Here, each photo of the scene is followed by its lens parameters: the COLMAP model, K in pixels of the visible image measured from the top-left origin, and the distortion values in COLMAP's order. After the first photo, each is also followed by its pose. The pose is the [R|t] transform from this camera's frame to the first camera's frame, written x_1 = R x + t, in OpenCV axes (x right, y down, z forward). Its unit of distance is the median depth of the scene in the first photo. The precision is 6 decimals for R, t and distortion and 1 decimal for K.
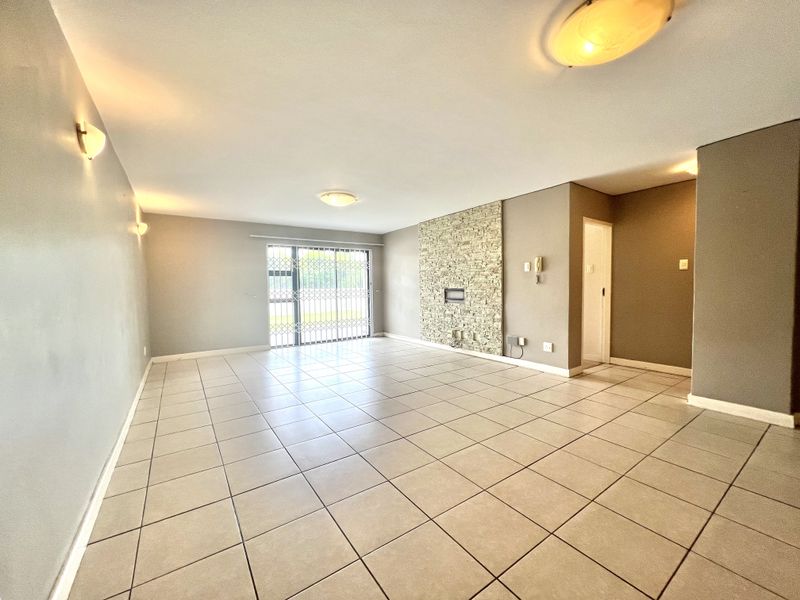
lens RADIAL K [[329.3, 0, 410.3], [0, 329.3, 299.4], [0, 0, 1]] dist [0.001618, 0.000163]
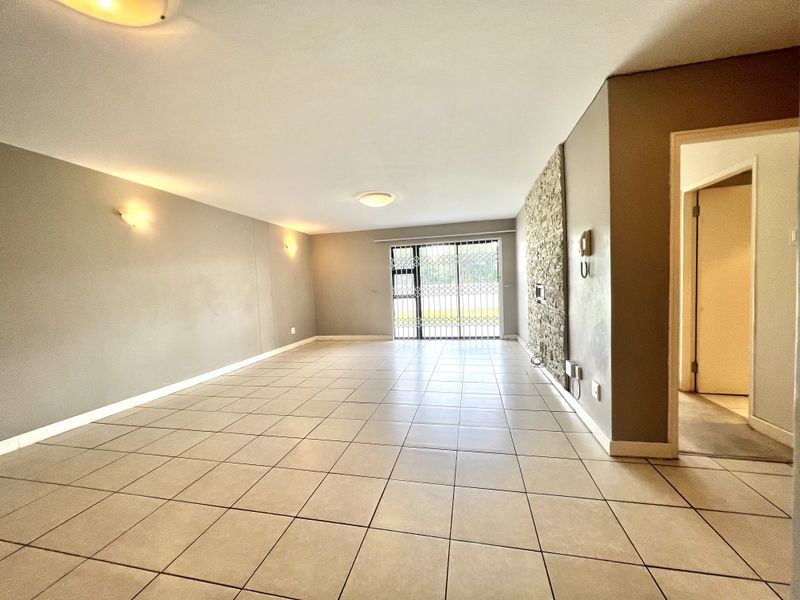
lens RADIAL K [[328.7, 0, 395.9], [0, 328.7, 305.5], [0, 0, 1]] dist [-0.009444, -0.000022]
pose [[0.657257, 0.035803, -0.752816, 0.404350], [-0.000381, 0.998887, 0.047173, -0.017819], [0.753666, -0.030718, 0.656539, 0.253992]]
